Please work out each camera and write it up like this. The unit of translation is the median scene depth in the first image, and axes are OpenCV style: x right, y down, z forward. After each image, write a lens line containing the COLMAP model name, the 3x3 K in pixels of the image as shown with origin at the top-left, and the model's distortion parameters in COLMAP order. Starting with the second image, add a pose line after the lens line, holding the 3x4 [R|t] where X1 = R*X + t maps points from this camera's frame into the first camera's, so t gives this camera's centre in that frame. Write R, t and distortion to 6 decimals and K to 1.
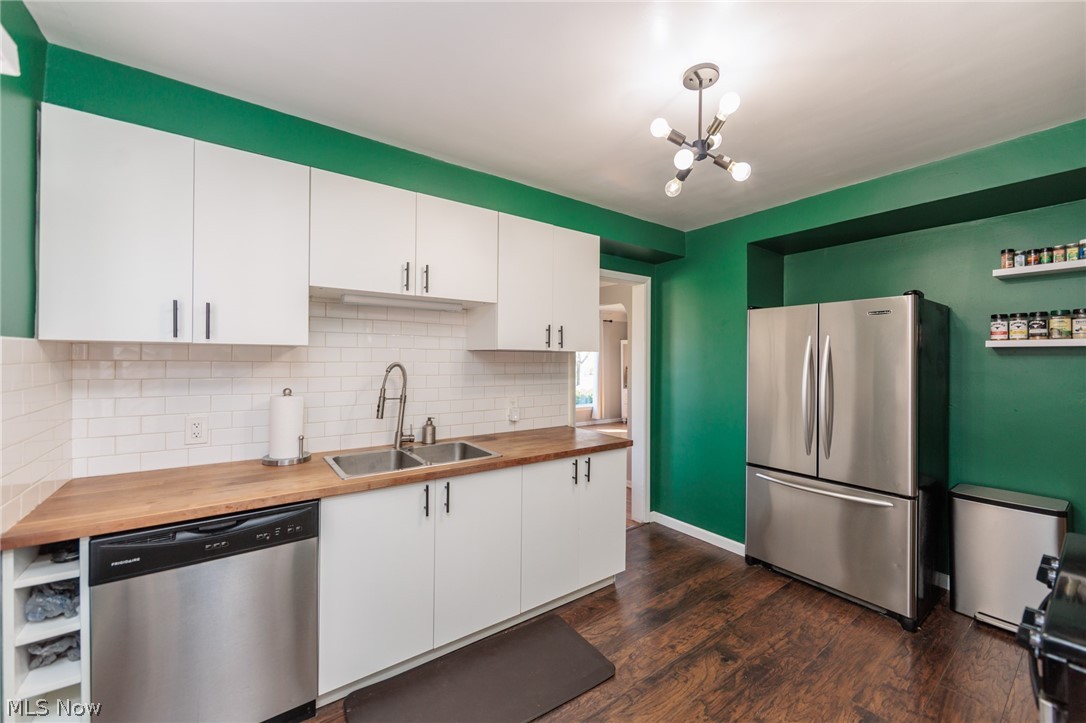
lens RADIAL K [[430.6, 0, 542.0], [0, 430.6, 359.6], [0, 0, 1]] dist [-0.003866, 0.000604]
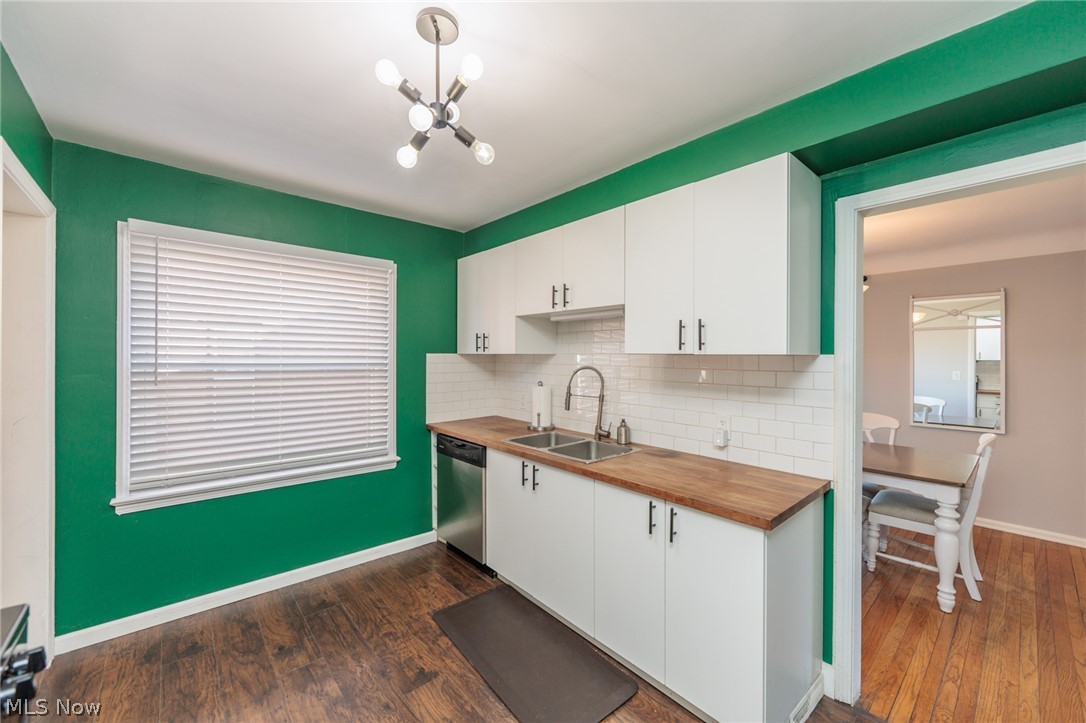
lens RADIAL K [[430.6, 0, 546.4], [0, 430.6, 360.5], [0, 0, 1]] dist [-0.003866, 0.000604]
pose [[0.088430, -0.009166, -0.996040, 0.799908], [-0.016067, 0.999814, -0.010628, 0.005885], [0.995953, 0.016943, 0.088267, 0.745507]]
